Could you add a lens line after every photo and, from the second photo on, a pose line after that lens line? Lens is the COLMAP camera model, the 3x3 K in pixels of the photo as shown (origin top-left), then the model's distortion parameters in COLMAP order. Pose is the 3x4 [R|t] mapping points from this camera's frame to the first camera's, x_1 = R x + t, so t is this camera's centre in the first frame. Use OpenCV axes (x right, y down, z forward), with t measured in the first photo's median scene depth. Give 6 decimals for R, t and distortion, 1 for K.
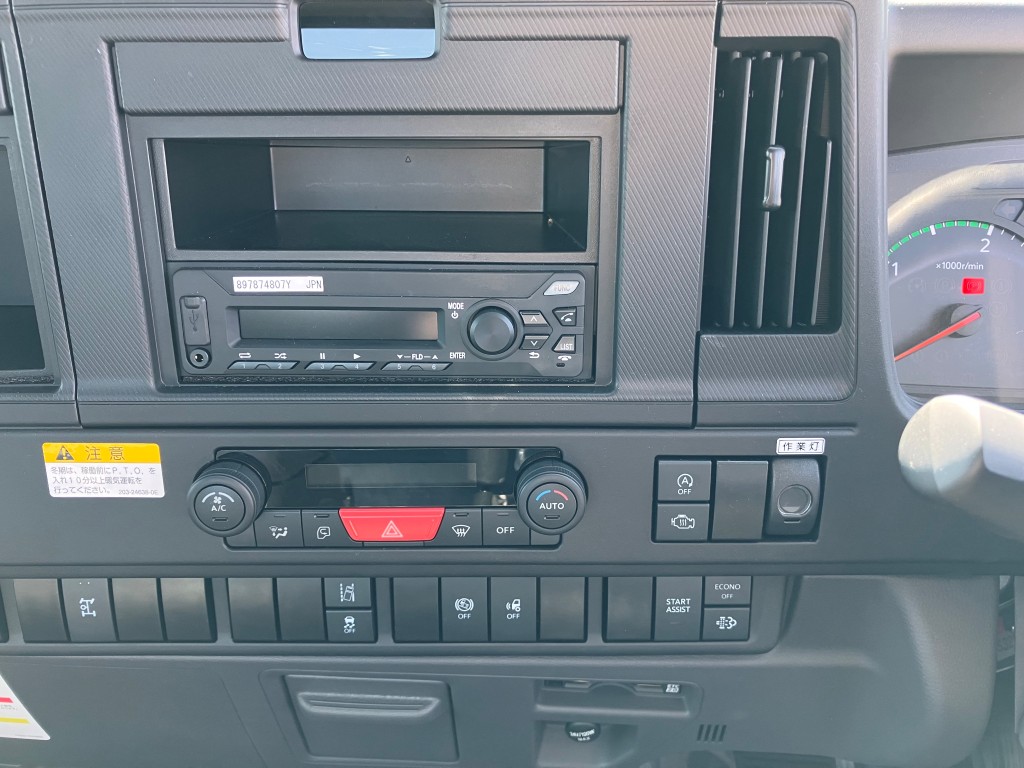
lens RADIAL K [[859.4, 0, 512.0], [0, 859.4, 384.0], [0, 0, 1]] dist [0.061002, -0.103834]
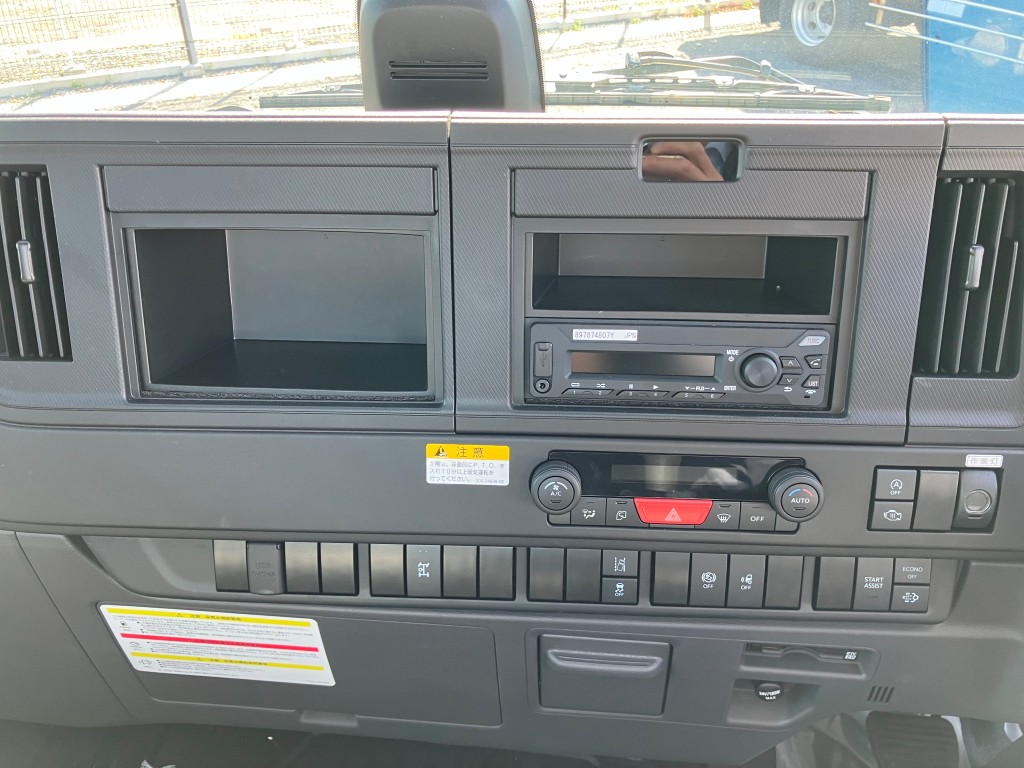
lens RADIAL K [[834.7, 0, 512.0], [0, 834.7, 384.0], [0, 0, 1]] dist [0.047367, -0.100469]
pose [[0.998718, 0.022955, -0.045109, -0.346002], [-0.024920, 0.998743, -0.043497, 0.026737], [0.044053, 0.044566, 0.998035, -0.348799]]
